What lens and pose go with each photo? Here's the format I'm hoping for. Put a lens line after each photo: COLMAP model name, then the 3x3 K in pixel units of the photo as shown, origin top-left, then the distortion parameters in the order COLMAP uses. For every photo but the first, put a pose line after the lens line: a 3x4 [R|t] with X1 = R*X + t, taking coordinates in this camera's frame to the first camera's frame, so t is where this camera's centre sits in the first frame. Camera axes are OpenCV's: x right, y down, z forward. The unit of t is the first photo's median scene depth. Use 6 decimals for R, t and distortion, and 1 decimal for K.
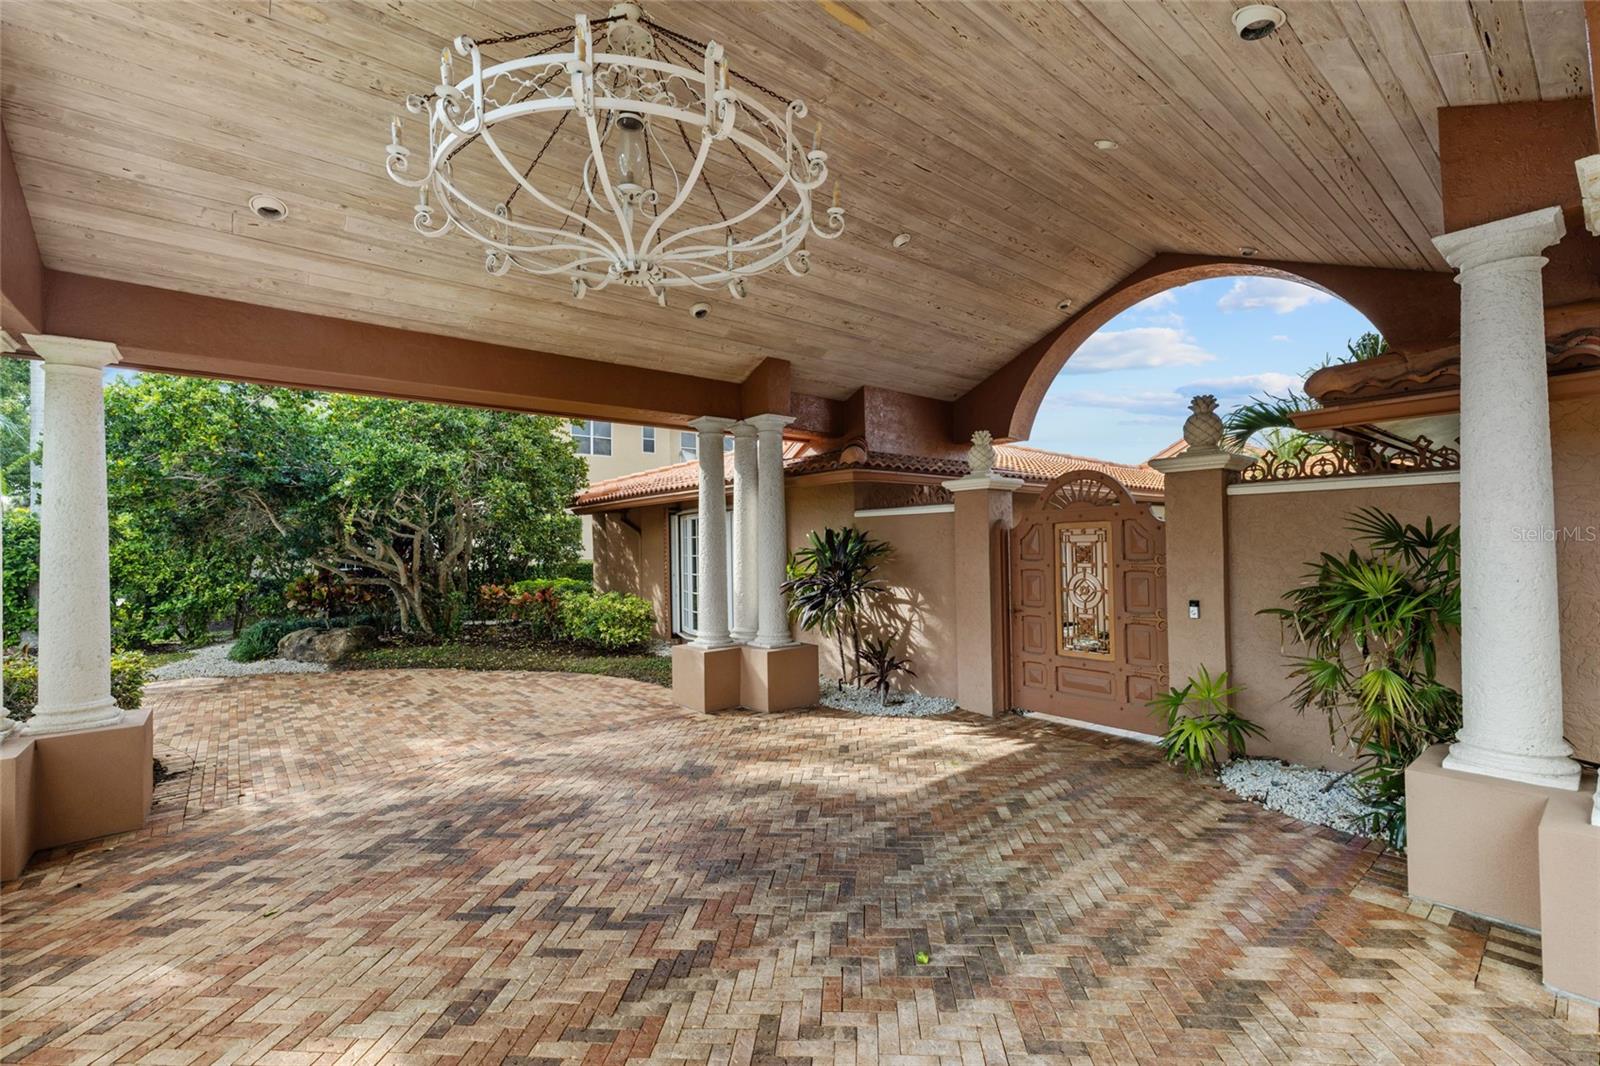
lens RADIAL K [[679.5, 0, 804.3], [0, 679.5, 525.1], [0, 0, 1]] dist [-0.000110, 0.000117]
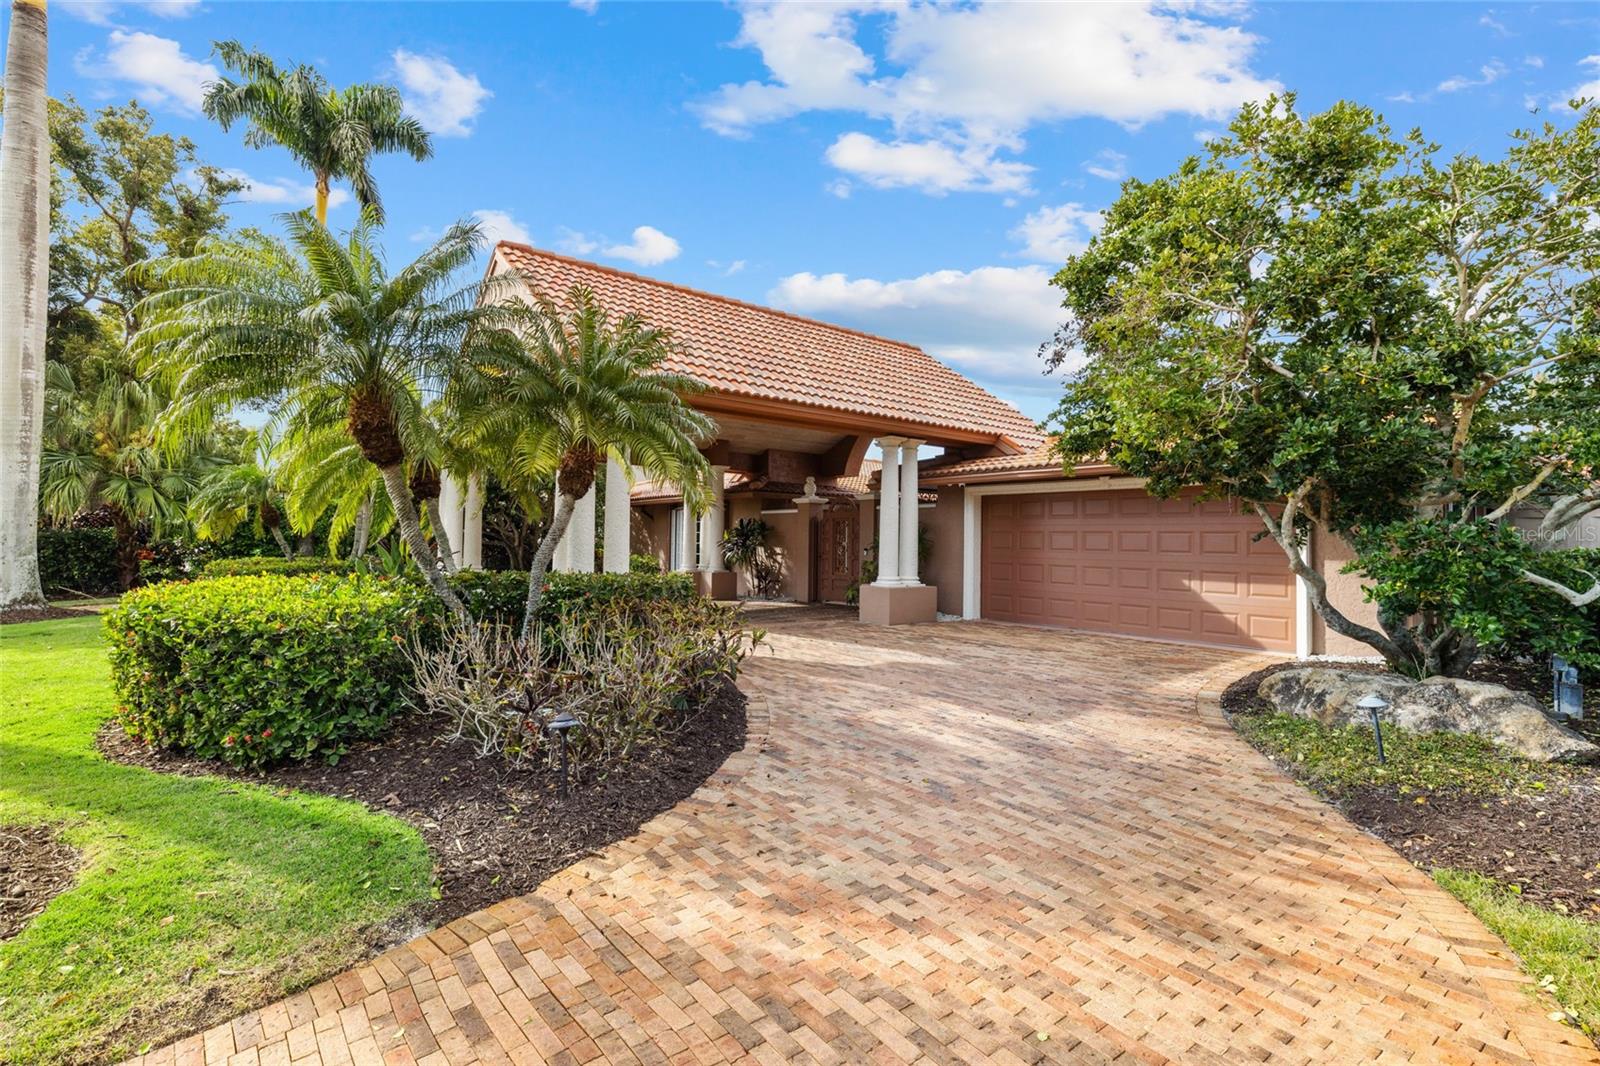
lens RADIAL K [[679.5, 0, 804.3], [0, 679.5, 525.1], [0, 0, 1]] dist [-0.000110, 0.000117]
pose [[0.999582, 0.028669, -0.003733, 0.228932], [-0.028636, 0.999552, 0.008731, 0.000915], [0.003981, -0.008620, 0.999955, -1.115939]]
